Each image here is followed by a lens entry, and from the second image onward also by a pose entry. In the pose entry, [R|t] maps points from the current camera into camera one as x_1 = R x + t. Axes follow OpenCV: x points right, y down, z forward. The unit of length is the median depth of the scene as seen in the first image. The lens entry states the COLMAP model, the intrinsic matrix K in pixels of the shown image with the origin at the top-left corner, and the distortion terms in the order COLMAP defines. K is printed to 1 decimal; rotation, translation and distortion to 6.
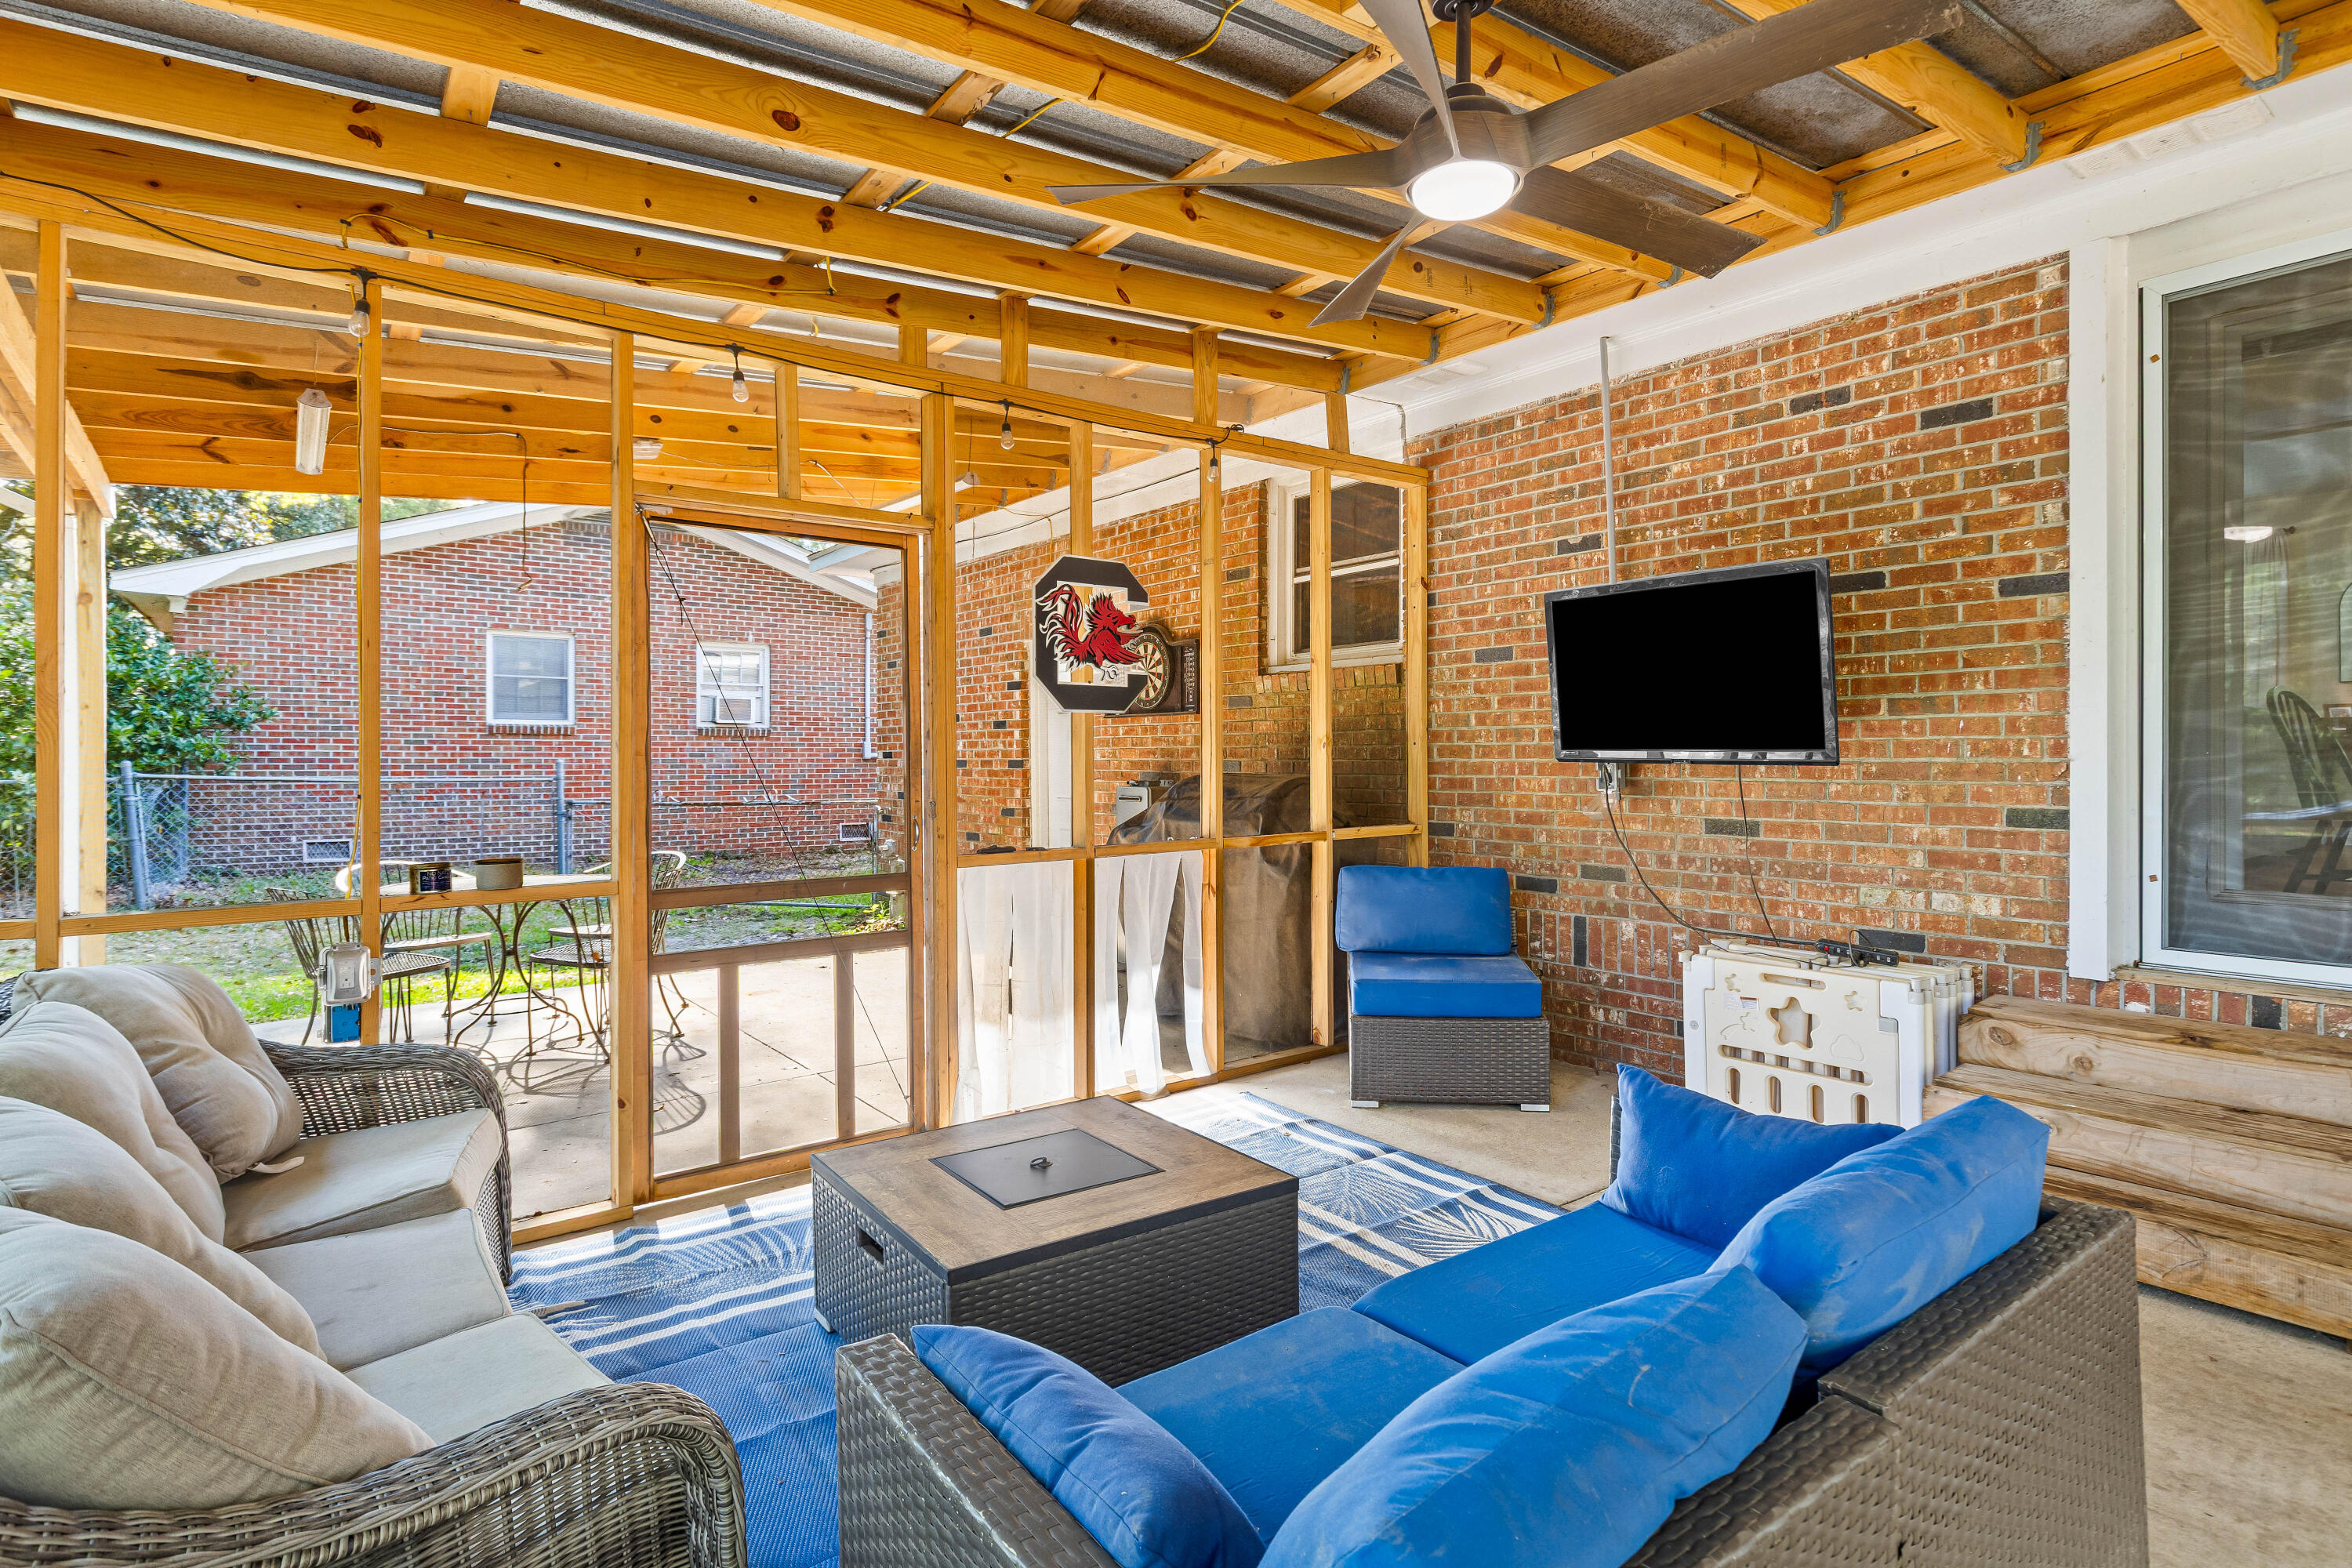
lens RADIAL K [[1187.1, 0, 1175.3], [0, 1187.1, 761.1], [0, 0, 1]] dist [-0.001961, -0.001348]
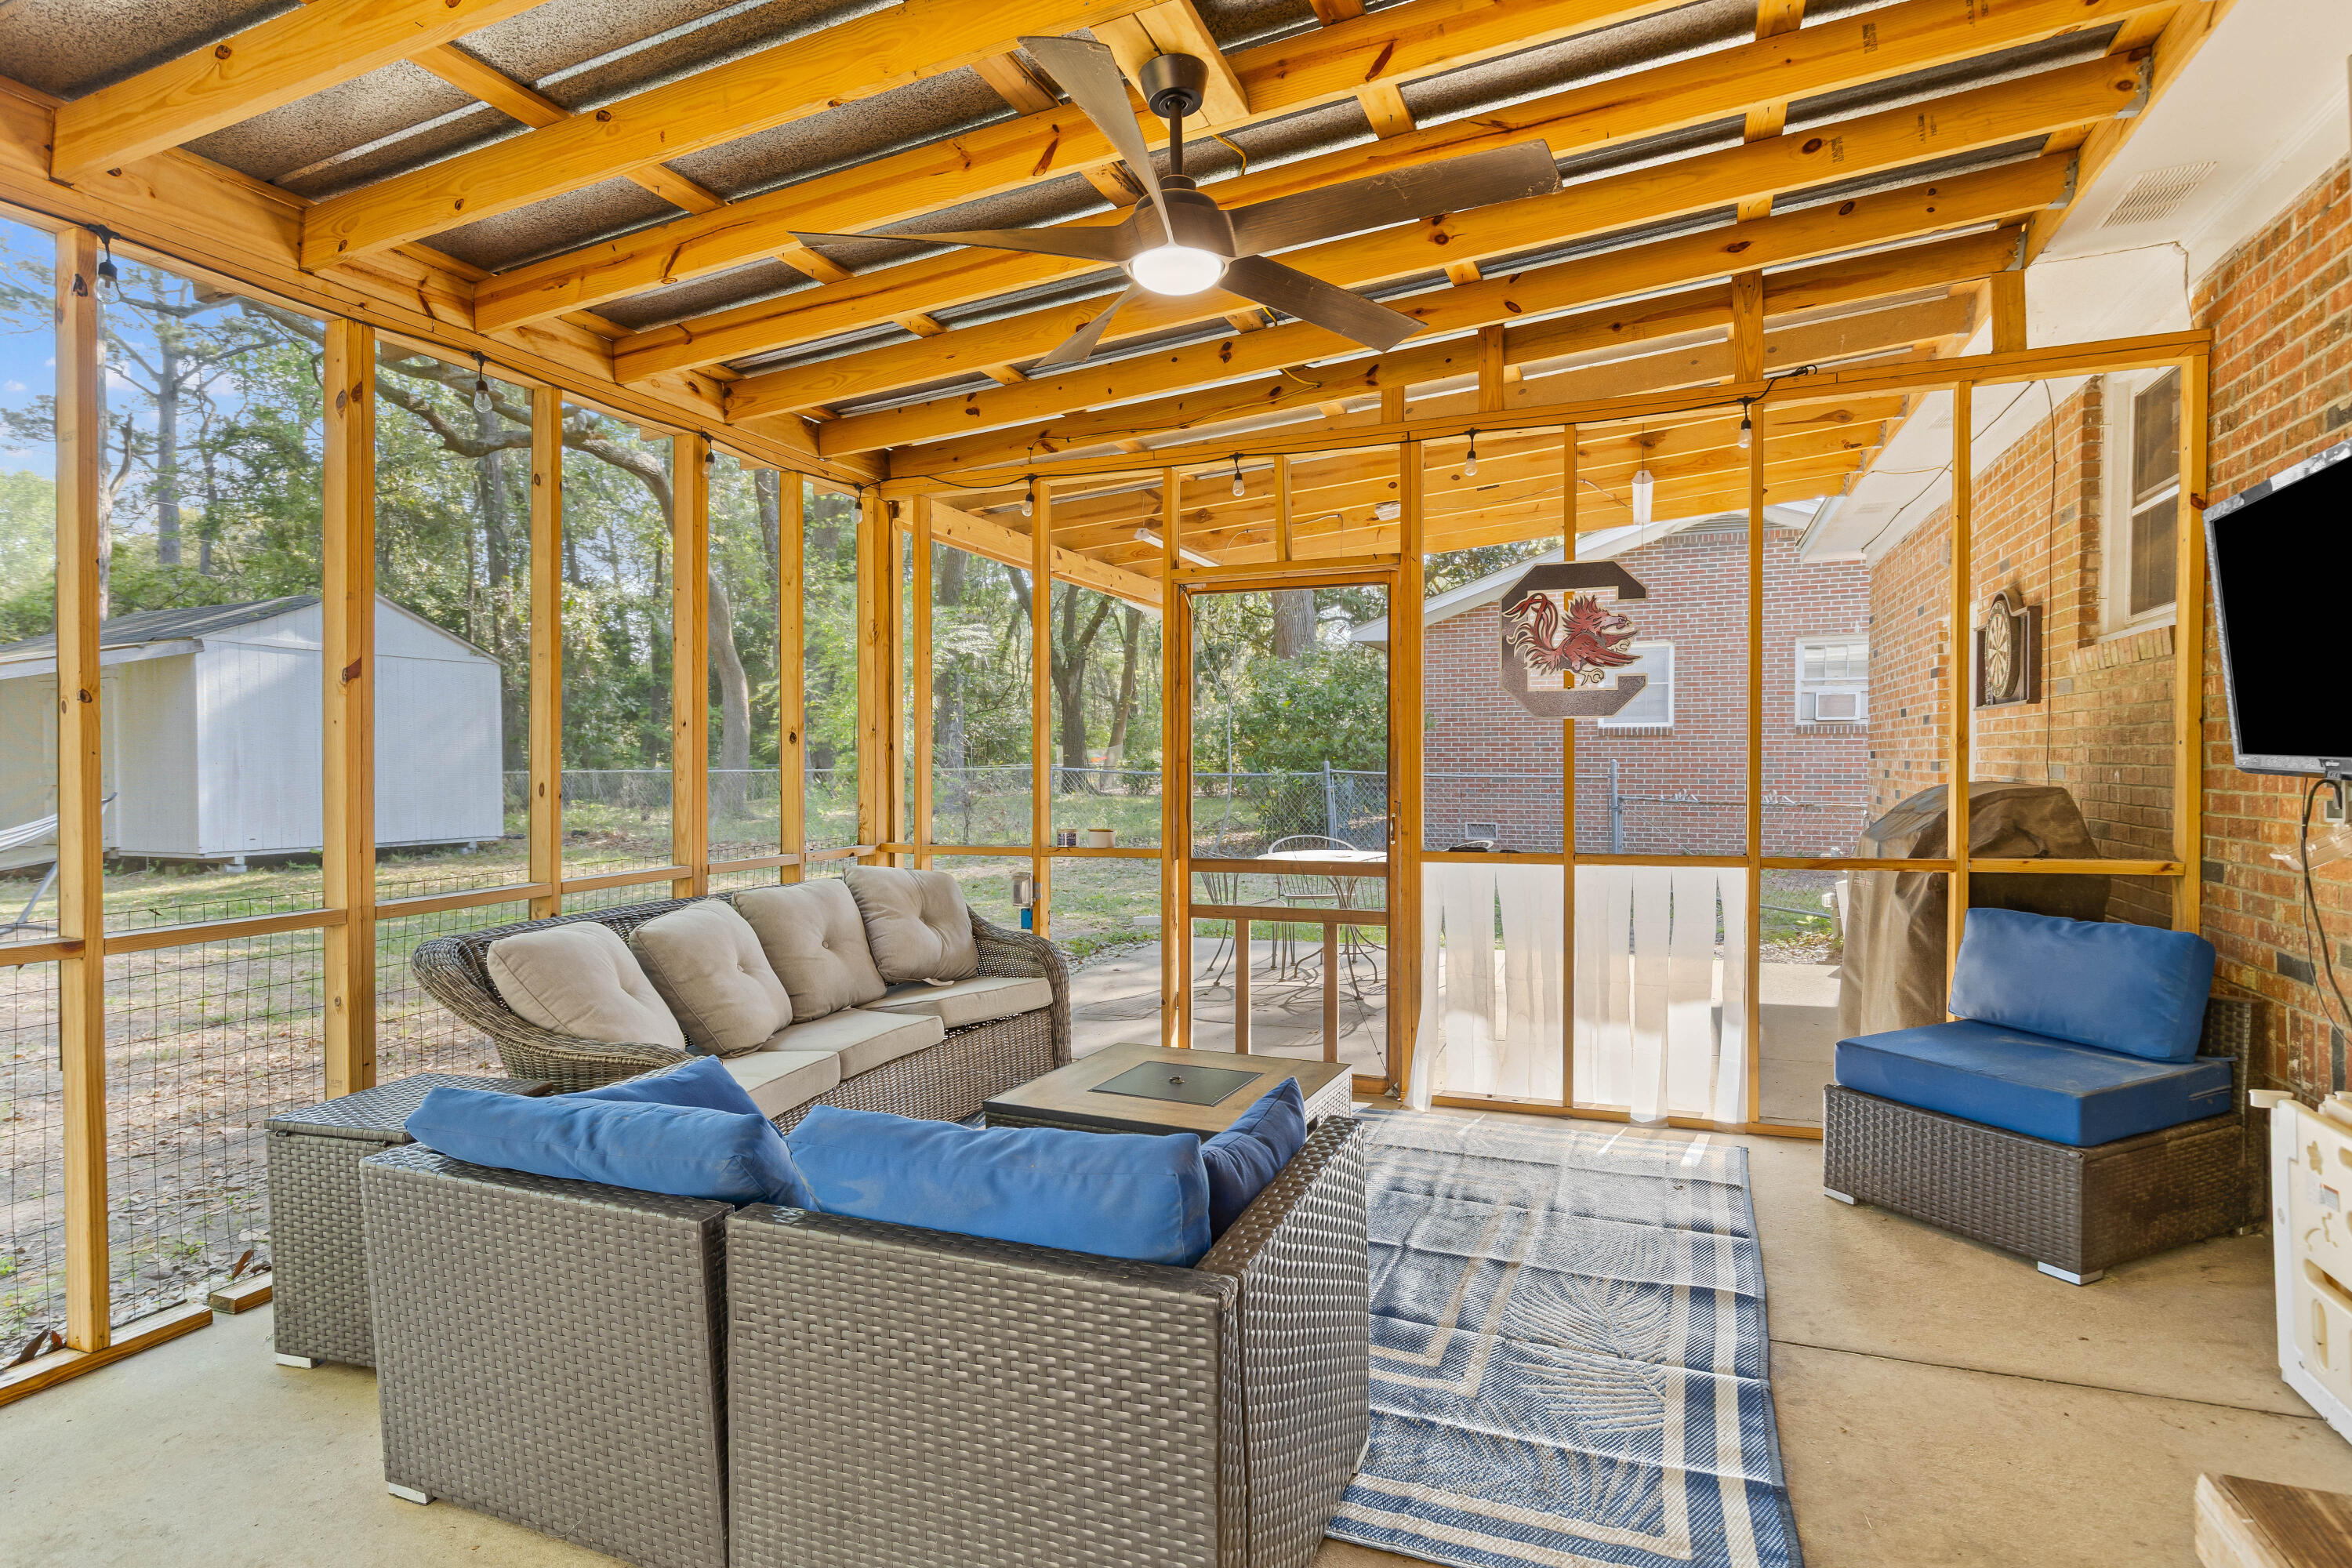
lens RADIAL K [[1187.1, 0, 1172.2], [0, 1187.1, 785.4], [0, 0, 1]] dist [-0.001961, -0.001348]
pose [[0.521102, 0.019118, -0.853280, 0.589751], [0.001295, 0.999730, 0.023191, -0.008263], [0.853494, -0.013190, 0.520937, 0.194111]]
